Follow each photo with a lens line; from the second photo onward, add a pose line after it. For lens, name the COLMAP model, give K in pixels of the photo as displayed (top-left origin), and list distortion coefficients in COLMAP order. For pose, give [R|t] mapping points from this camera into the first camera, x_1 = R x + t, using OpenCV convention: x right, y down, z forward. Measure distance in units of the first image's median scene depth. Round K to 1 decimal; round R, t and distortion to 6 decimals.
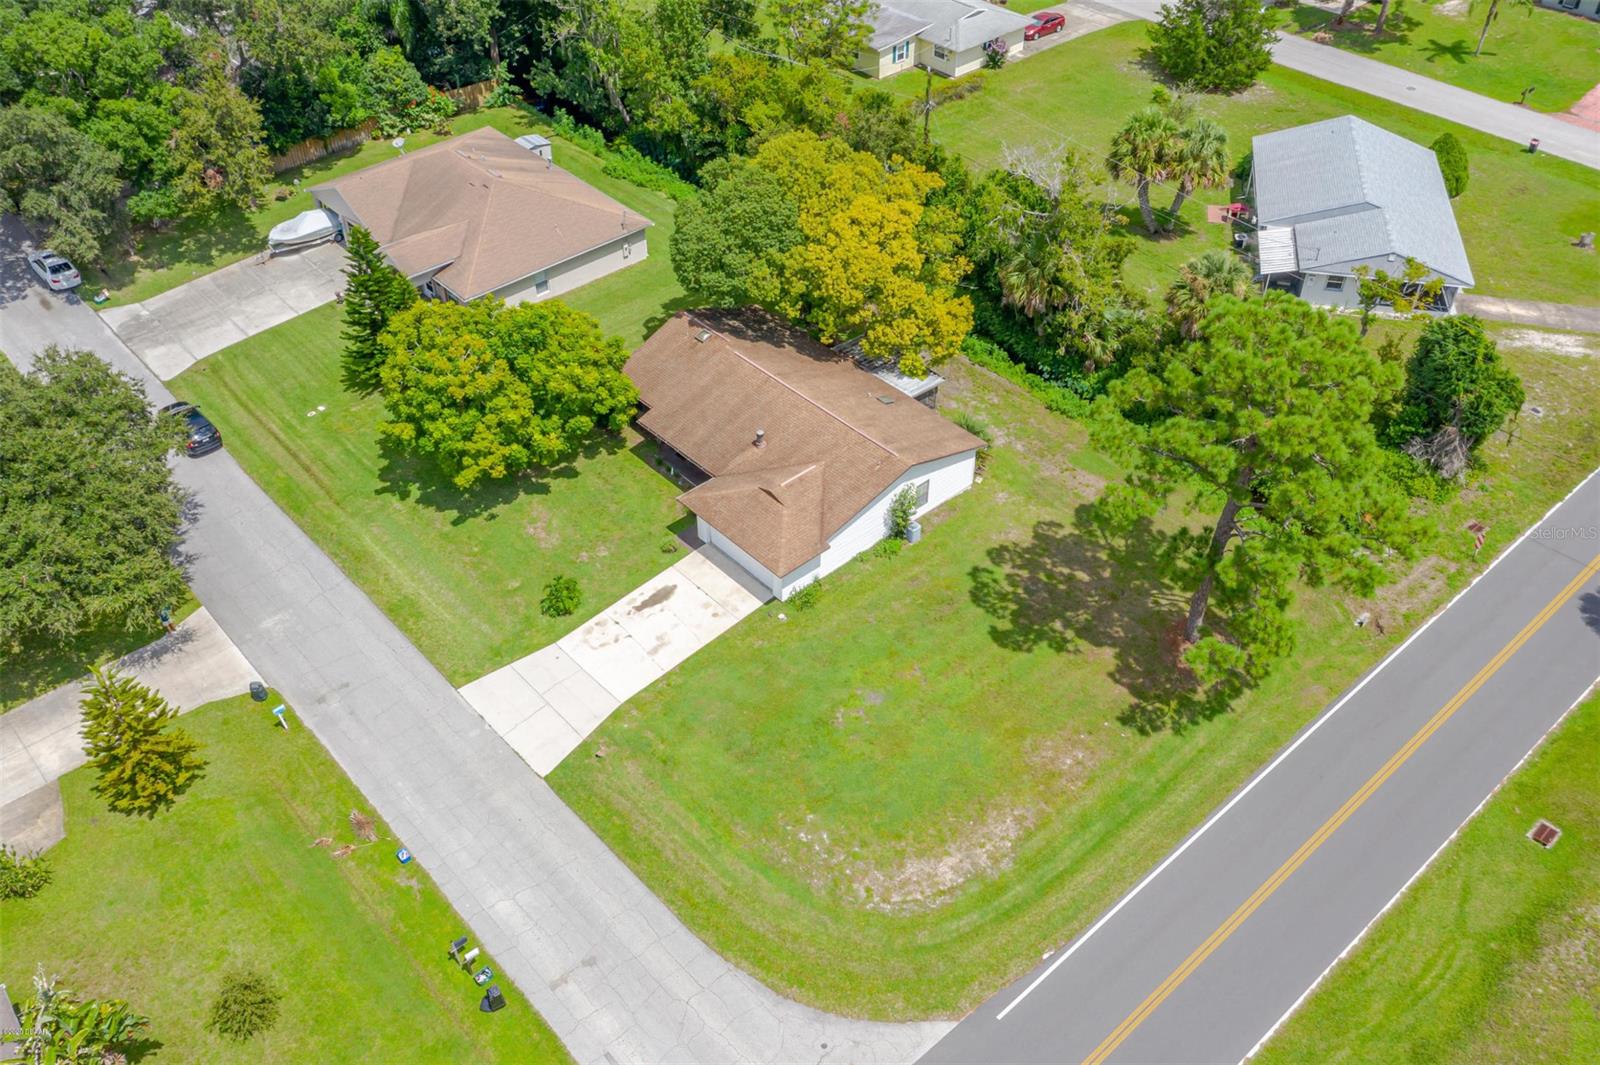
lens RADIAL K [[1358.0, 0, 800.0], [0, 1358.0, 532.5], [0, 0, 1]] dist [-0.000353, 0.007348]
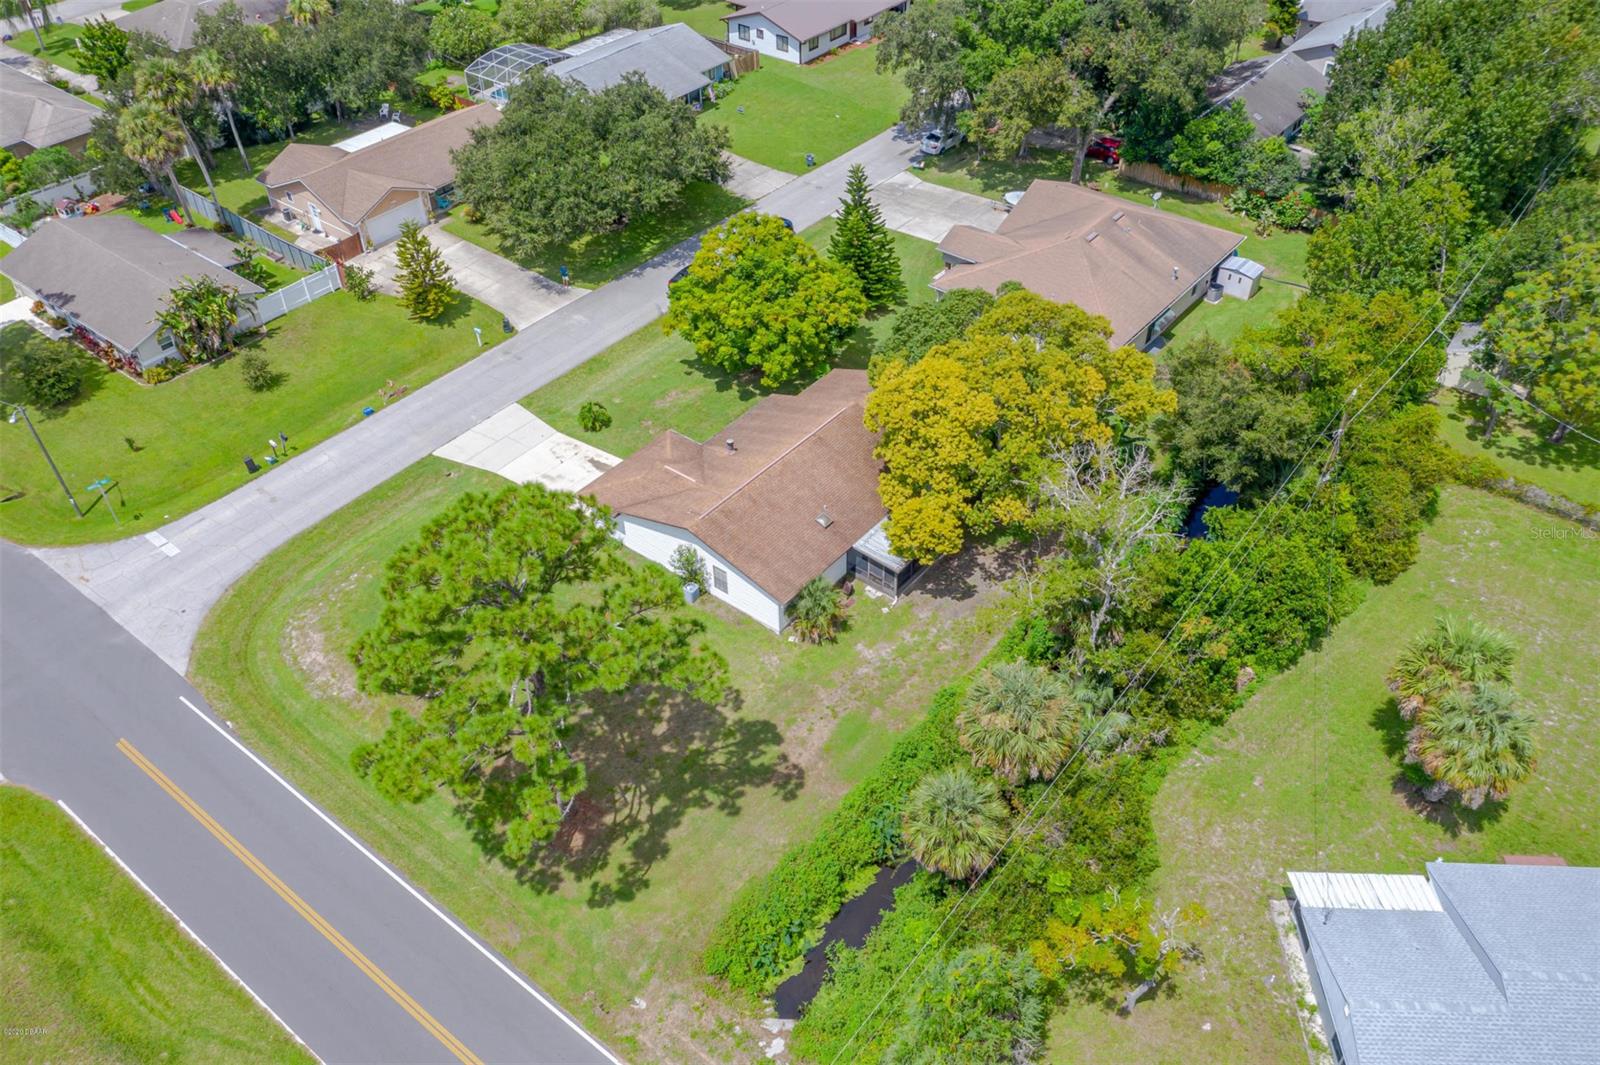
lens RADIAL K [[1300.9, 0, 800.0], [0, 1300.9, 532.5], [0, 0, 1]] dist [0.003516, -0.000655]
pose [[0.167126, 0.639457, -0.750443, 1.020743], [-0.648679, 0.644519, 0.404735, -0.610212], [0.742485, 0.419155, 0.522518, 0.660024]]
